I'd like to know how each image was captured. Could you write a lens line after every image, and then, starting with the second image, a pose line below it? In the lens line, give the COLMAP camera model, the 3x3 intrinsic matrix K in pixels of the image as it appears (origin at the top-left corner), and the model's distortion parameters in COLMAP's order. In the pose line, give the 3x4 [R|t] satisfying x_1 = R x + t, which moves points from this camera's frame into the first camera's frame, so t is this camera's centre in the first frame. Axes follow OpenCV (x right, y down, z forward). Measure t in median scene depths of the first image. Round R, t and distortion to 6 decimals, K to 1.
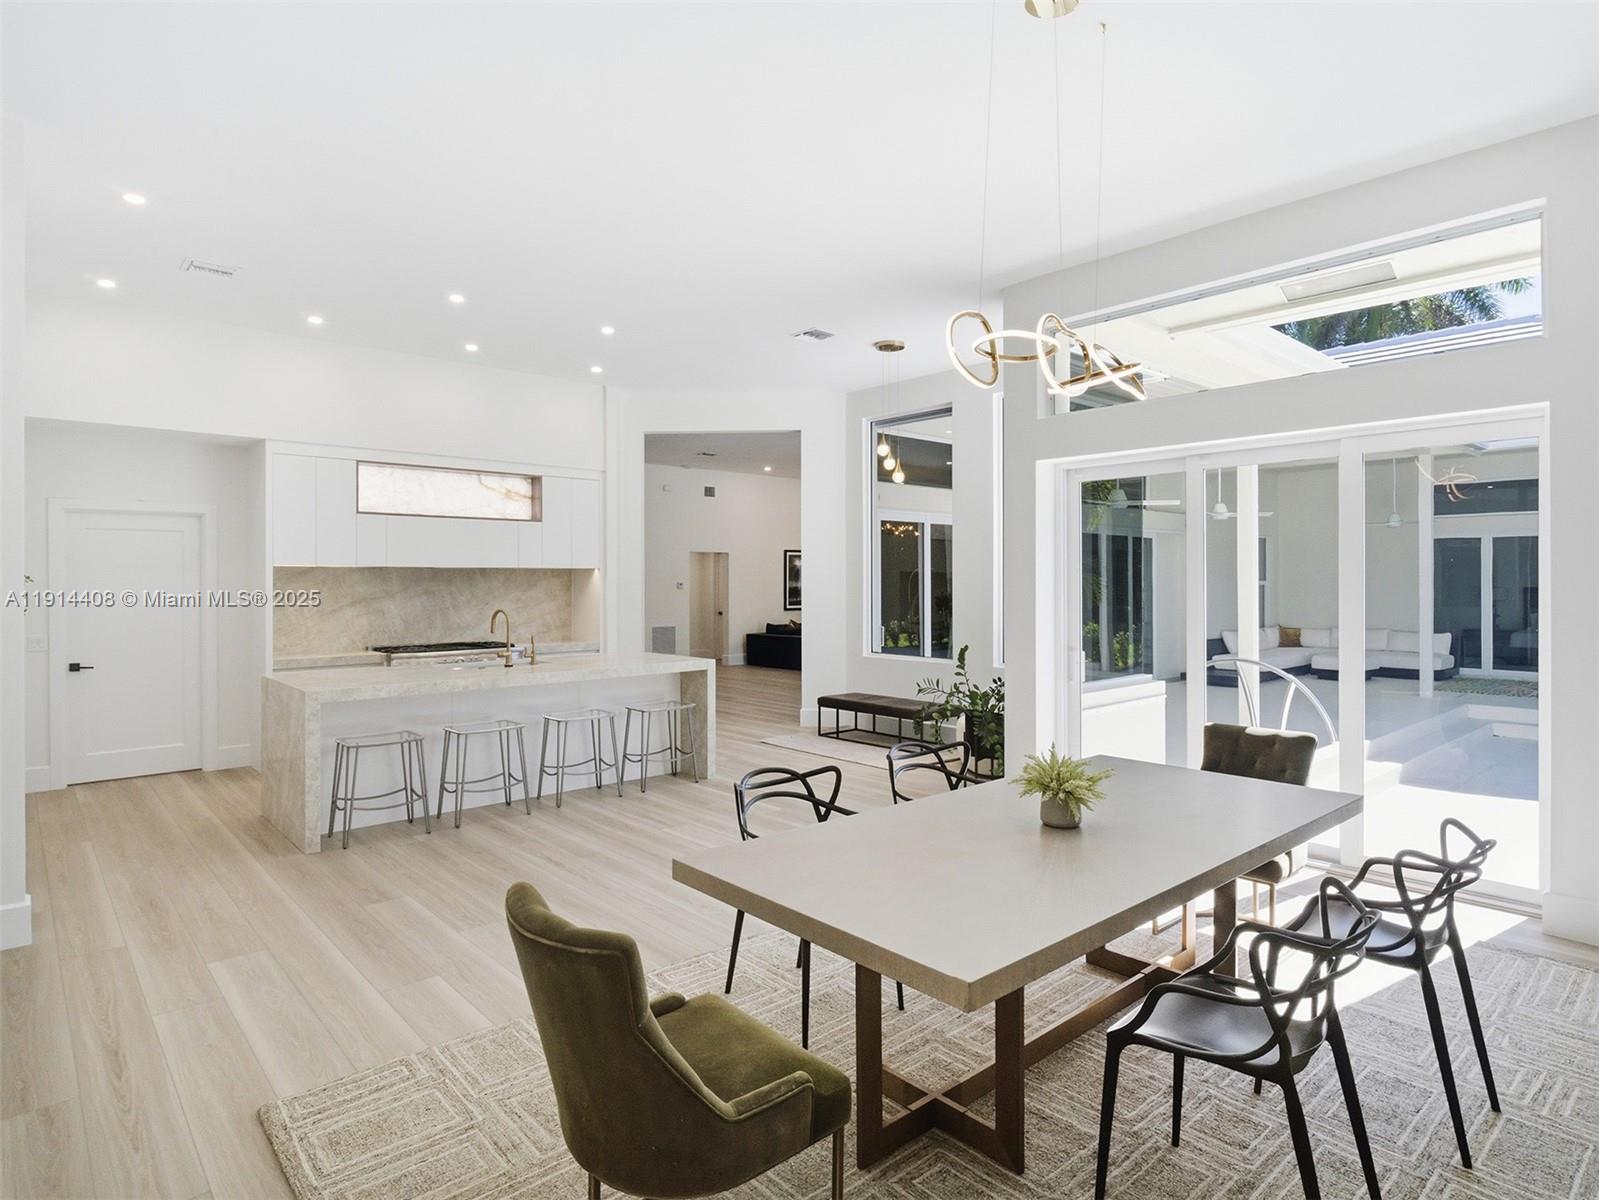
lens RADIAL K [[890.5, 0, 794.1], [0, 890.5, 586.6], [0, 0, 1]] dist [0.000186, -0.003544]
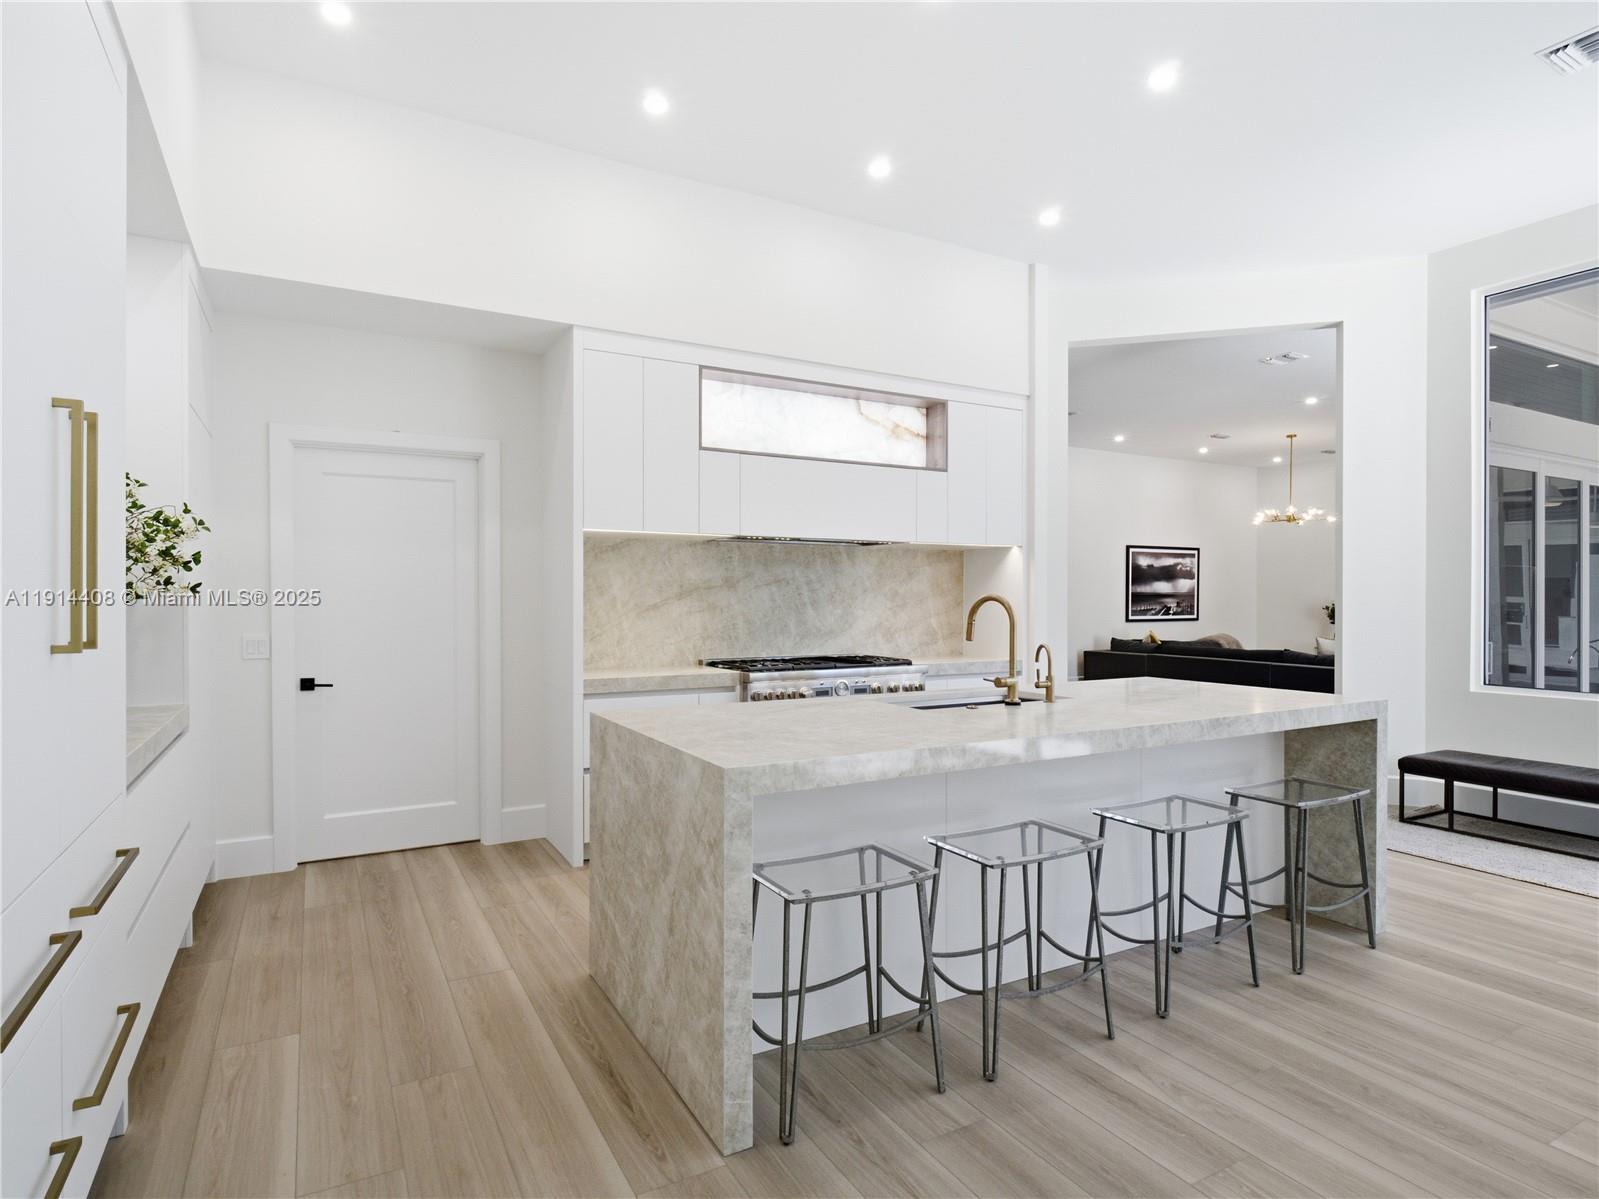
lens RADIAL K [[890.5, 0, 805.0], [0, 890.5, 608.6], [0, 0, 1]] dist [0.000186, -0.003544]
pose [[0.976077, 0.004885, -0.217371, -0.259590], [-0.003662, 0.999975, 0.006028, 0.024681], [0.217395, -0.005088, 0.976070, 0.369412]]
